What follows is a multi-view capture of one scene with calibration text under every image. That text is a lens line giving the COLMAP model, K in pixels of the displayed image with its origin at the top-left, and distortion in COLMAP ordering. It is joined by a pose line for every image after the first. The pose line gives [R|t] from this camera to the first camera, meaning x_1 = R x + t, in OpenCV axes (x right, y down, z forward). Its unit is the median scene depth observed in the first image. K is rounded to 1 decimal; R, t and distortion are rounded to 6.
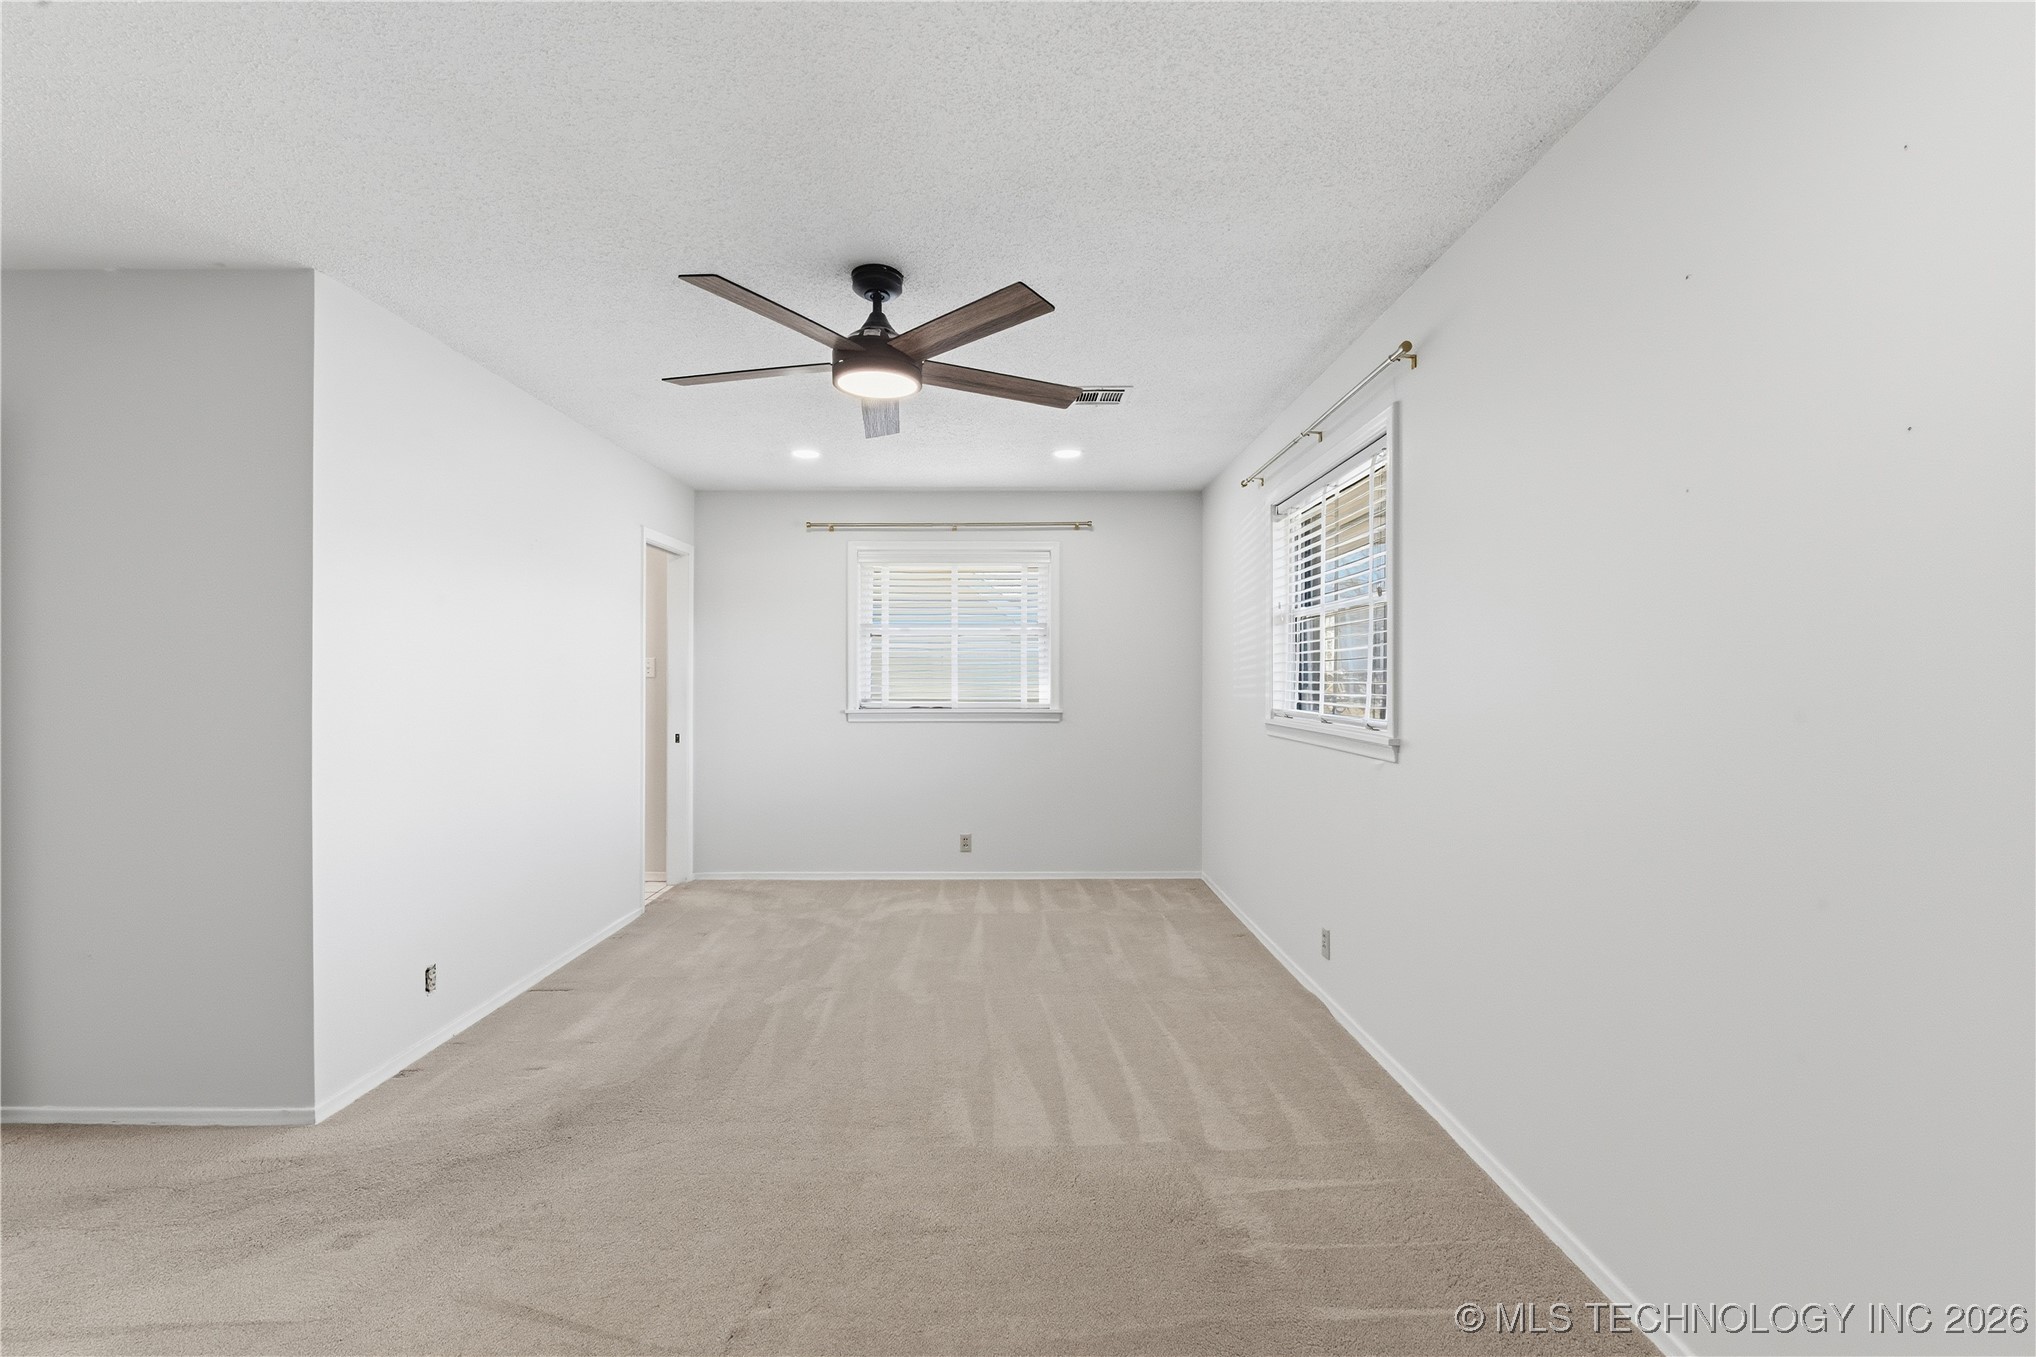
lens RADIAL K [[851.0, 0, 1008.6], [0, 851.0, 674.1], [0, 0, 1]] dist [-0.004581, -0.002065]
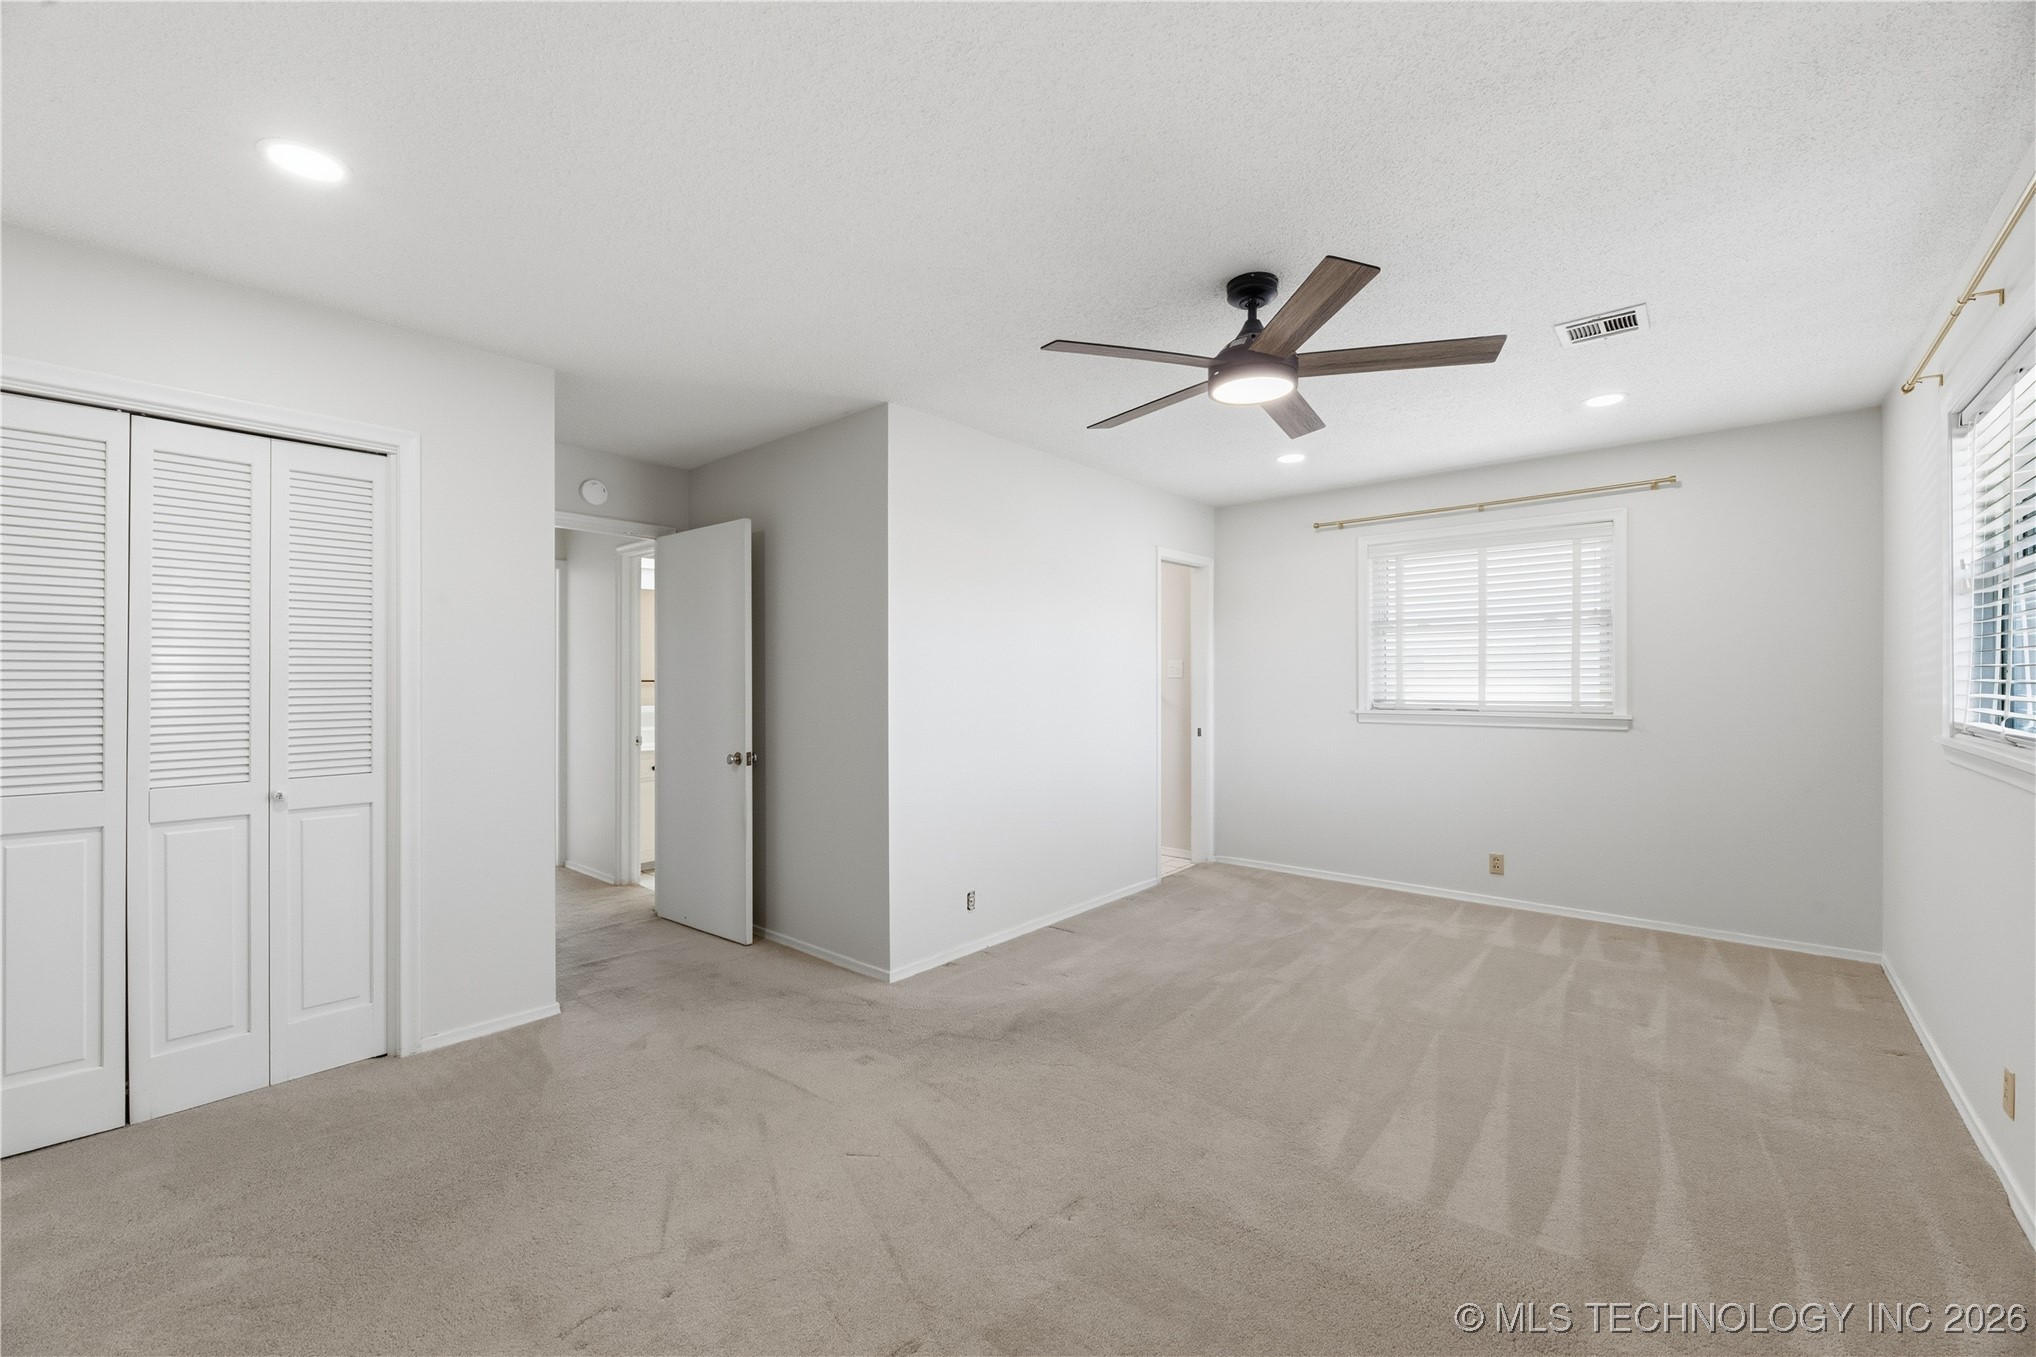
lens RADIAL K [[821.6, 0, 1025.2], [0, 821.6, 672.2], [0, 0, 1]] dist [-0.000308, -0.003846]
pose [[0.753216, -0.008304, -0.657721, 0.184552], [0.006676, 0.999965, -0.004980, 0.000712], [0.657739, -0.000640, 0.753245, 0.049850]]
